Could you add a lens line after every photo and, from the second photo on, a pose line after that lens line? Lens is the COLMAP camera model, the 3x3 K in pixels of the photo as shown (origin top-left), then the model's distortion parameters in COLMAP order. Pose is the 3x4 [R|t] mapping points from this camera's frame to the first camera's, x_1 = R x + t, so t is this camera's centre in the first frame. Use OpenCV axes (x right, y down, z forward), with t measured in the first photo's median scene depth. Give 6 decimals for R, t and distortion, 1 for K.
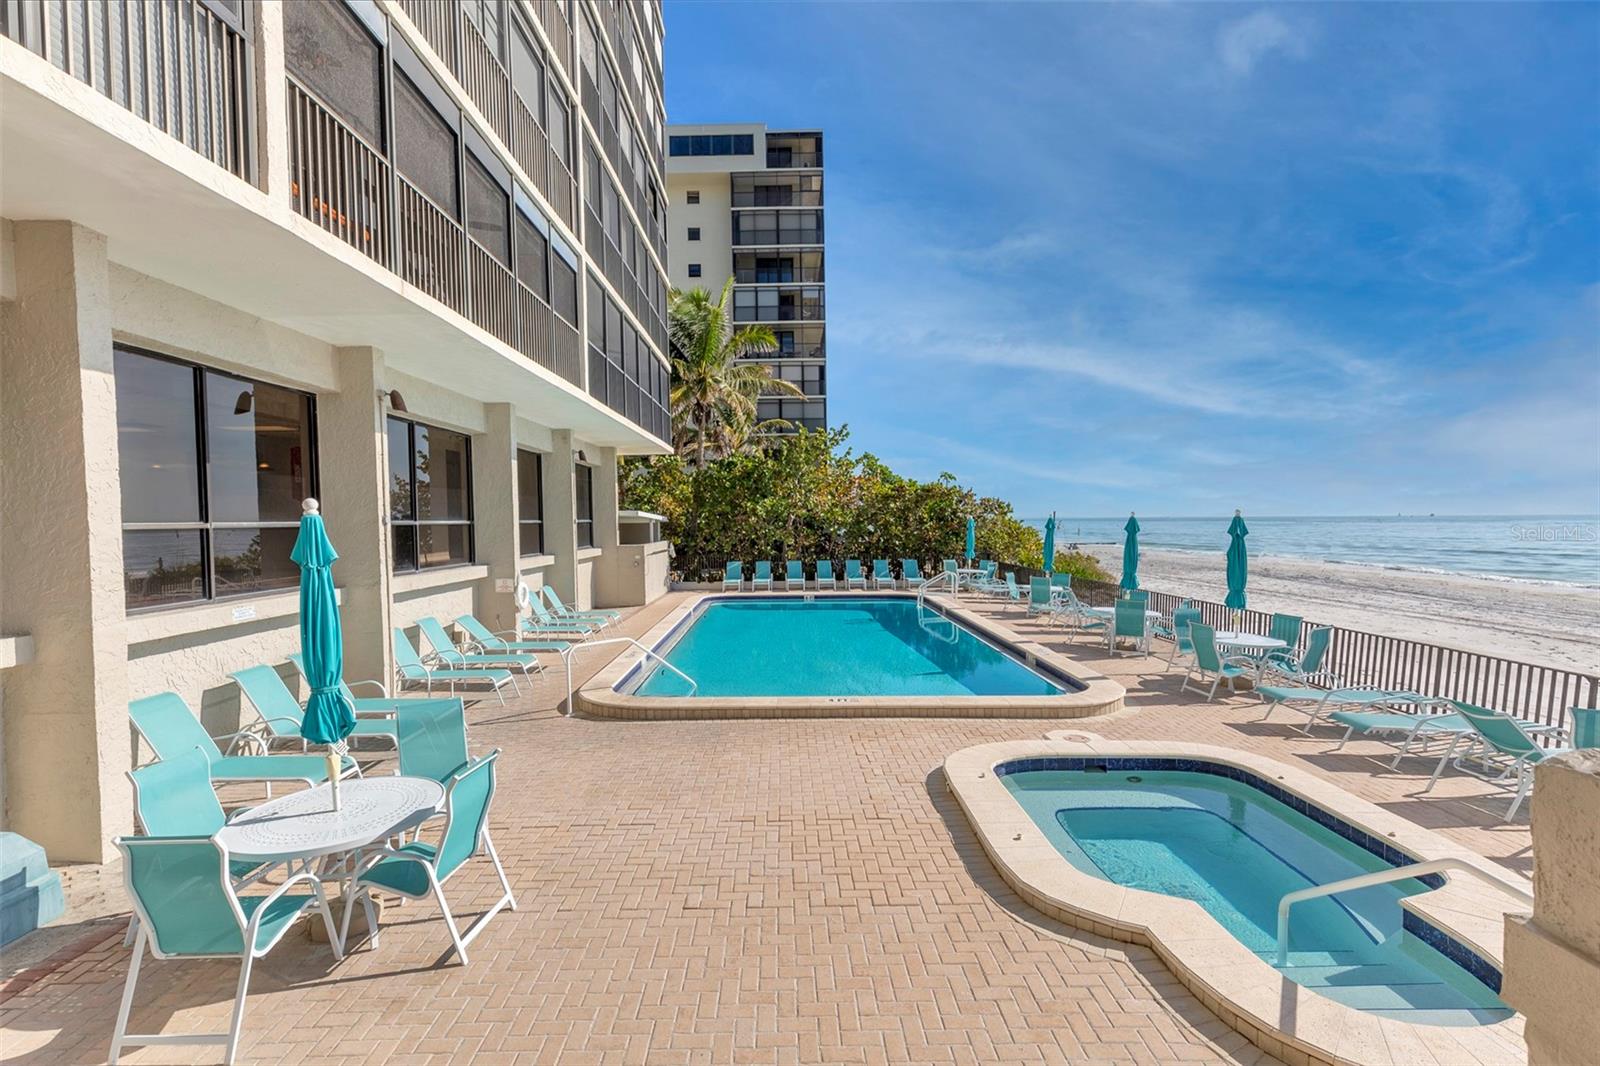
lens RADIAL K [[710.8, 0, 800.0], [0, 710.8, 533.0], [0, 0, 1]] dist [0.000115, -0.000416]
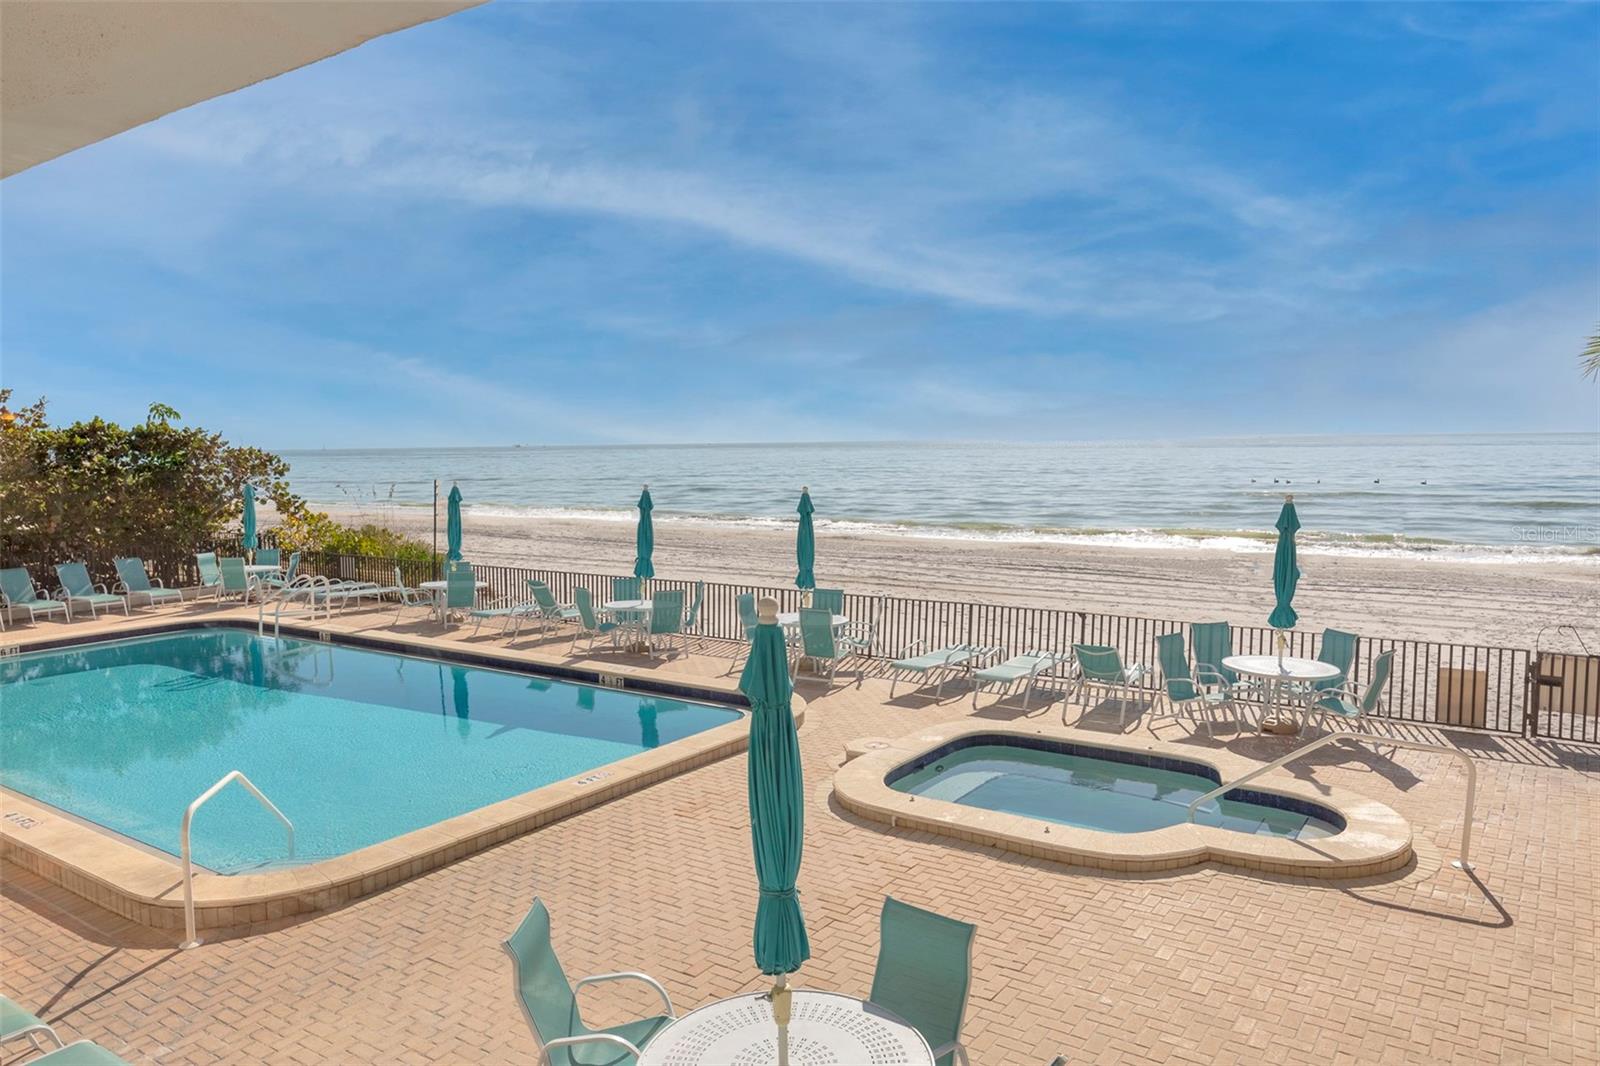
lens RADIAL K [[1063.6, 0, 800.0], [0, 1063.6, 533.0], [0, 0, 1]] dist [-0.001780, -0.000563]
pose [[0.552496, -0.056724, 0.831583, -0.645558], [0.017645, 0.998254, 0.056370, -0.056422], [-0.833329, -0.016471, 0.552532, 0.245137]]
